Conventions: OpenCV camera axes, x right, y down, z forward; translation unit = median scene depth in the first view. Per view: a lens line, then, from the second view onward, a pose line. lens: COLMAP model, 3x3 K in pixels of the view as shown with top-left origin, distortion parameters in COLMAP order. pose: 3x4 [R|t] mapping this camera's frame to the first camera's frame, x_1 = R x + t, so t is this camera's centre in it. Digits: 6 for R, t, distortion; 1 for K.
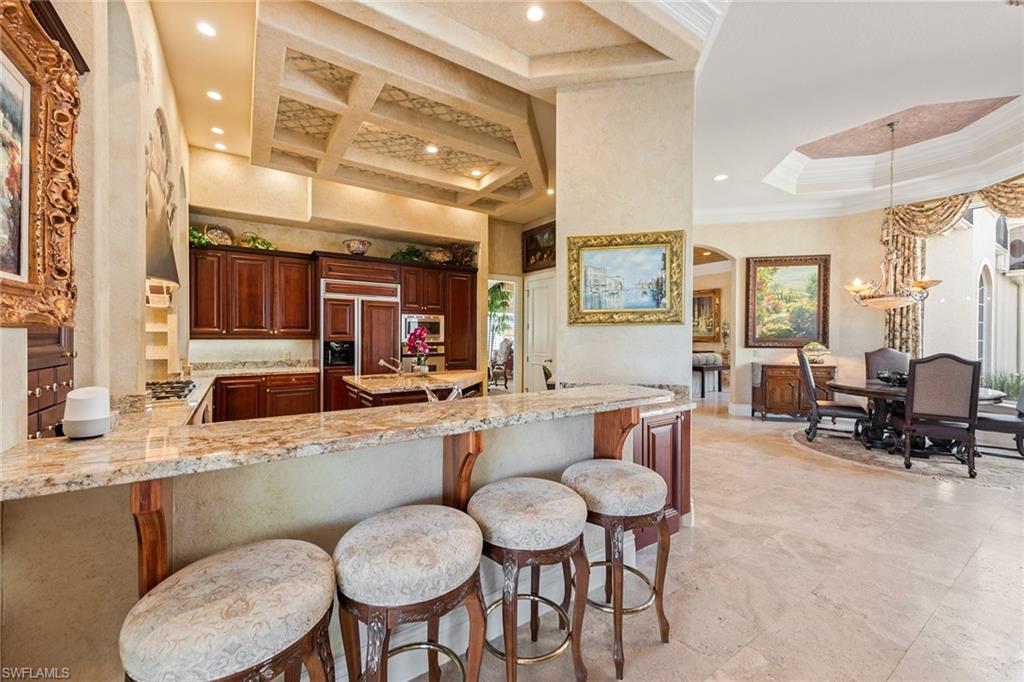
lens RADIAL K [[399.2, 0, 505.3], [0, 399.2, 339.1], [0, 0, 1]] dist [0.002124, -0.000338]
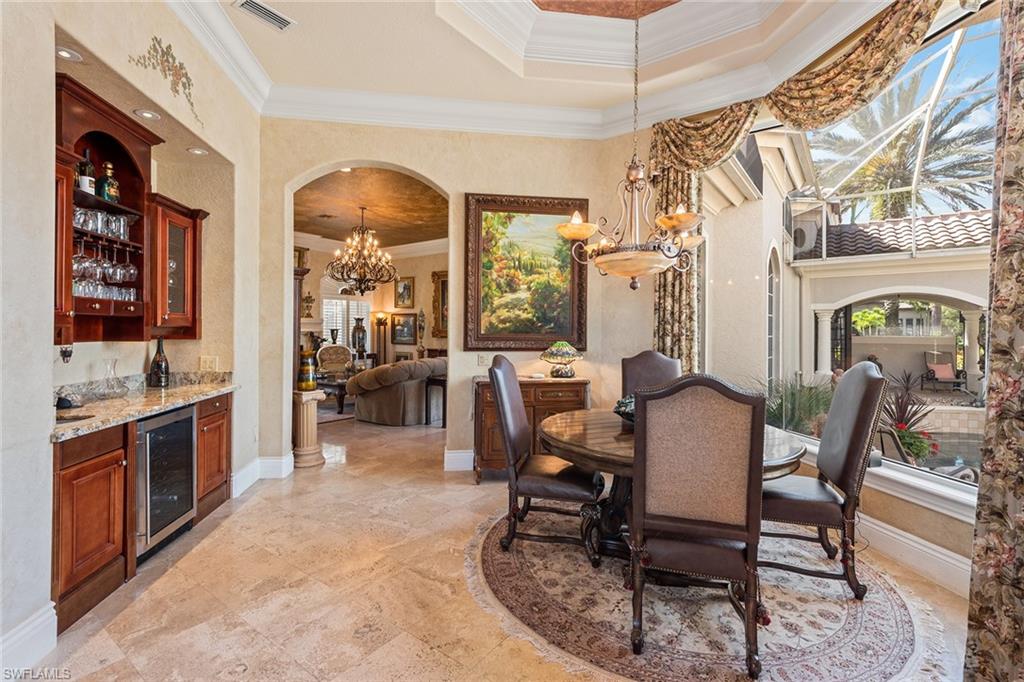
lens RADIAL K [[454.6, 0, 512.8], [0, 454.6, 330.5], [0, 0, 1]] dist [0.020201, 0.000300]
pose [[0.937057, 0.002556, 0.349168, 0.460462], [0.000231, 0.999968, -0.007941, -0.002401], [-0.349177, 0.007522, 0.937027, 0.382965]]
